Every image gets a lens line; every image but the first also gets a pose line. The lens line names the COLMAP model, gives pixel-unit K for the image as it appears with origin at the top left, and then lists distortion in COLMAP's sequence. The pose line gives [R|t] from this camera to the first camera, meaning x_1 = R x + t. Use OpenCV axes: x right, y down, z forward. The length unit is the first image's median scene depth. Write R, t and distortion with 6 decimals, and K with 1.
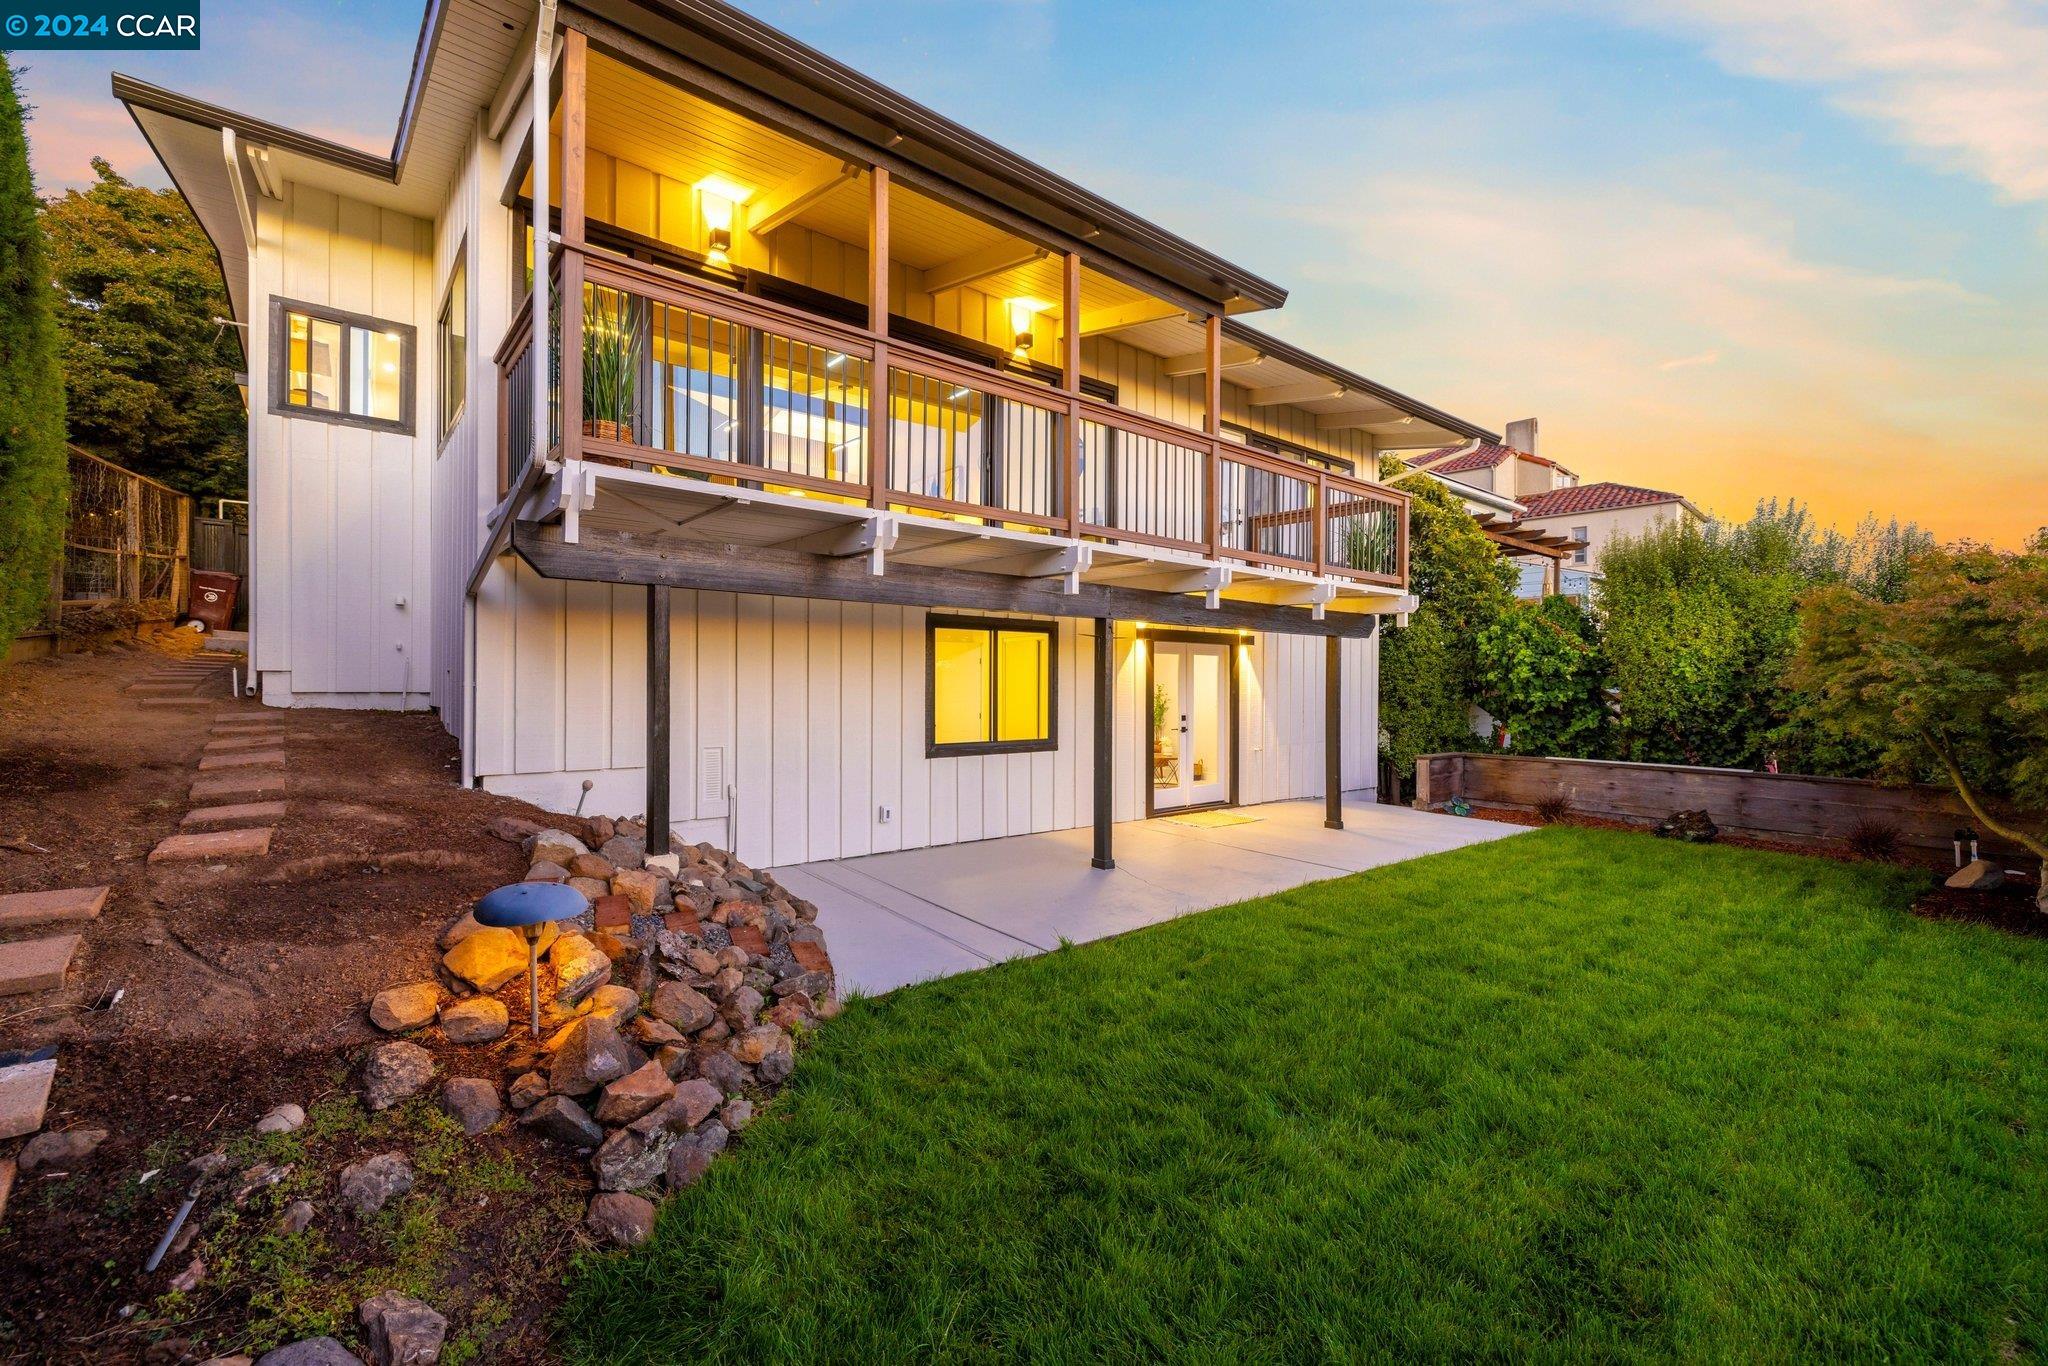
lens RADIAL K [[853.8, 0, 1014.7], [0, 853.8, 681.9], [0, 0, 1]] dist [-0.000130, 0.000269]
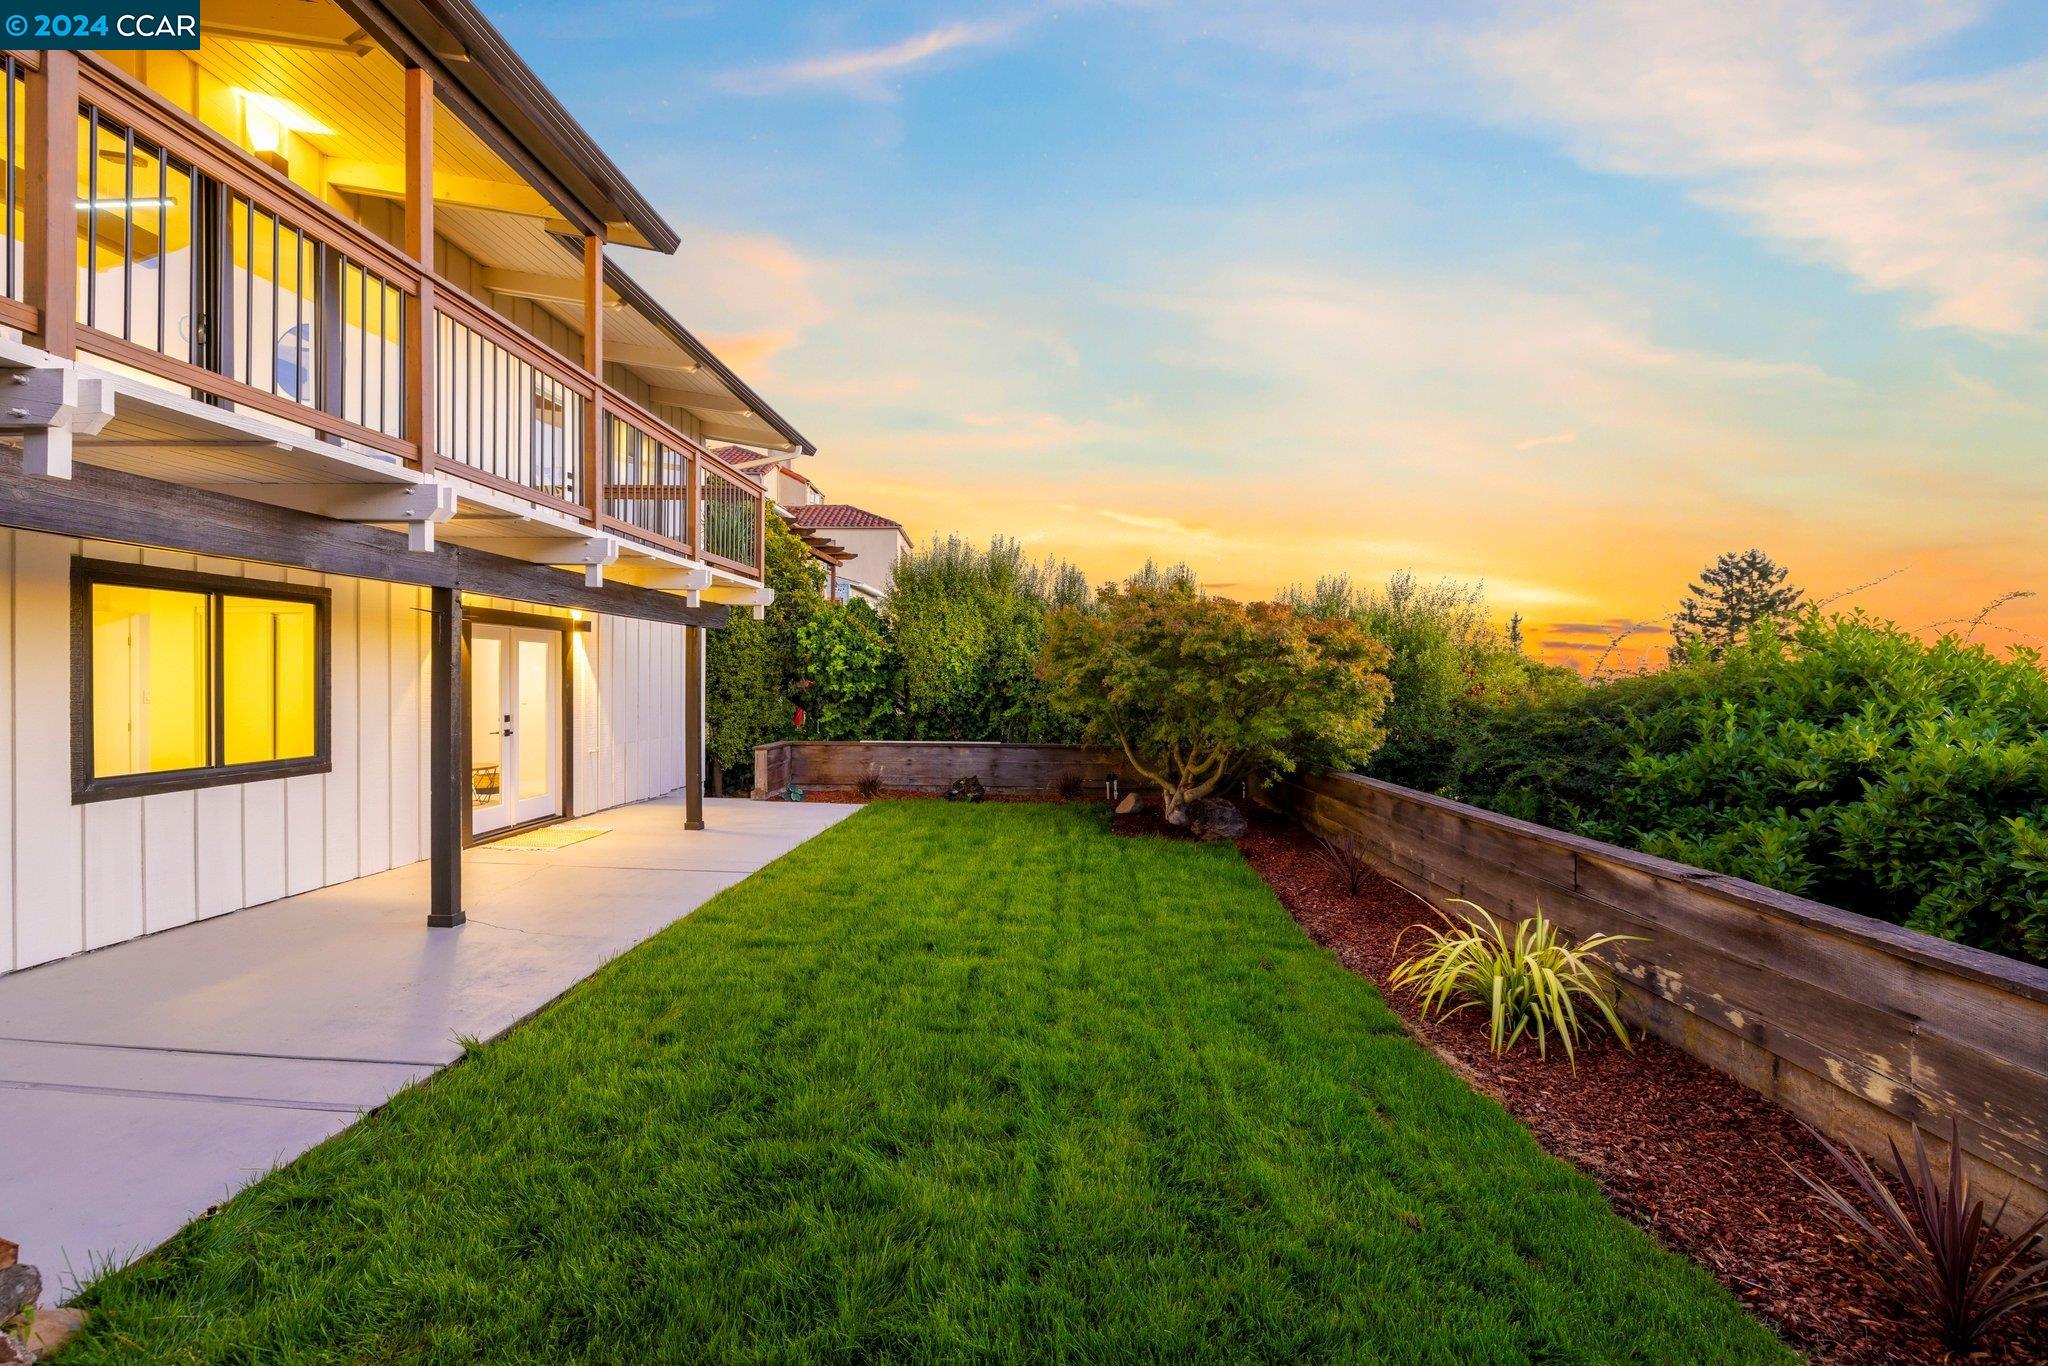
lens RADIAL K [[853.8, 0, 1014.7], [0, 853.8, 681.9], [0, 0, 1]] dist [-0.000130, 0.000269]
pose [[0.672951, -0.006292, 0.739660, -0.092779], [-0.001032, 0.999955, 0.009445, -0.000971], [-0.739686, -0.007119, 0.672914, 0.113509]]
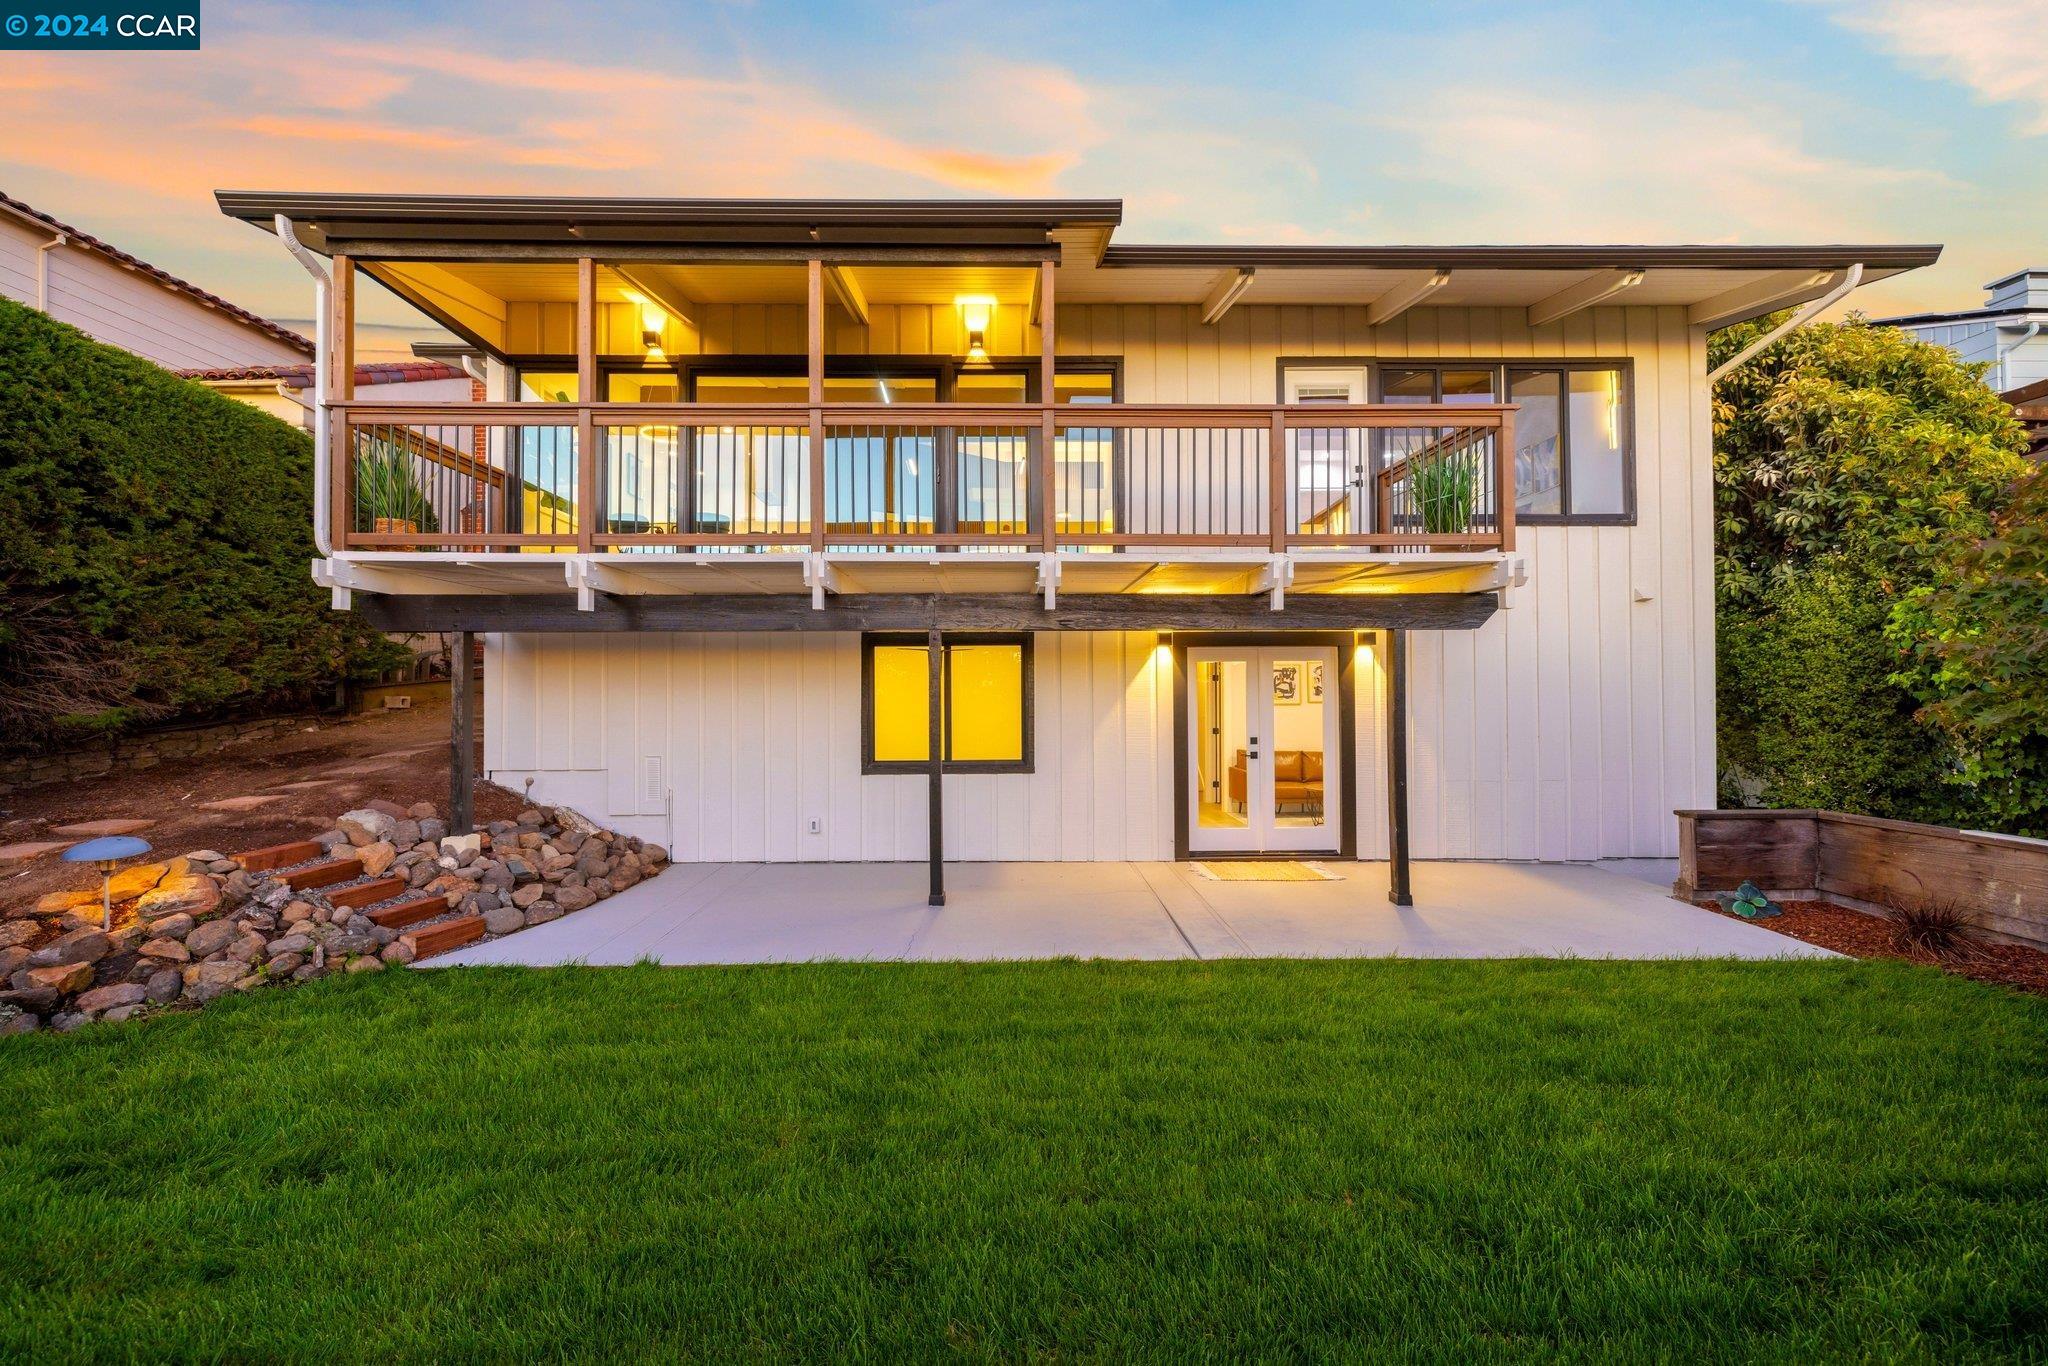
lens RADIAL K [[840.4, 0, 1024.0], [0, 840.4, 683.0], [0, 0, 1]] dist [-0.001252, -0.000012]
pose [[0.785206, -0.020354, -0.618900, 0.615775], [0.011048, 0.999761, -0.018863, 0.000934], [0.619136, 0.007974, 0.785243, 0.294049]]
